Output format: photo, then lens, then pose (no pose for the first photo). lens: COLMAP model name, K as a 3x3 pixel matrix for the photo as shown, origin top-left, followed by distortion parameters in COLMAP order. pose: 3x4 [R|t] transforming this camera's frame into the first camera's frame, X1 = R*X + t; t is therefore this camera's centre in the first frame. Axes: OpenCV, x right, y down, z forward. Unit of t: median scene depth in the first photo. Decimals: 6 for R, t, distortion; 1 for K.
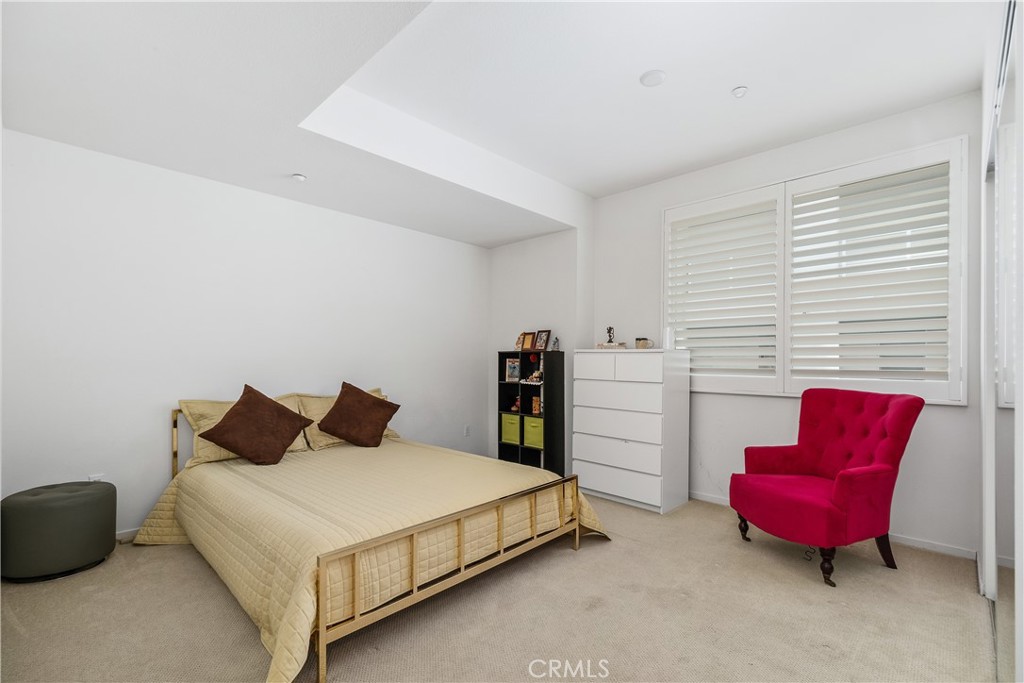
lens RADIAL K [[451.4, 0, 511.1], [0, 451.4, 364.3], [0, 0, 1]] dist [-0.017088, 0.010264]
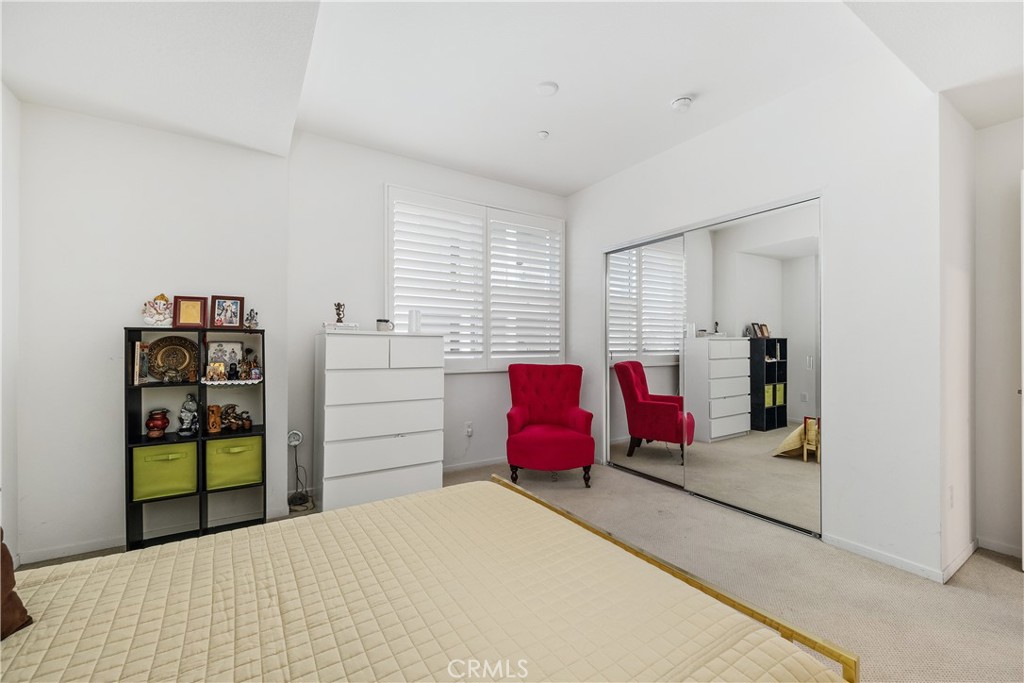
lens RADIAL K [[423.6, 0, 512.0], [0, 423.6, 341.5], [0, 0, 1]] dist [0.000684, -0.000177]
pose [[0.211553, 0.003692, 0.977359, -0.452867], [0.007905, 0.999954, -0.005489, -0.007245], [-0.977334, 0.008888, 0.211514, 0.538109]]
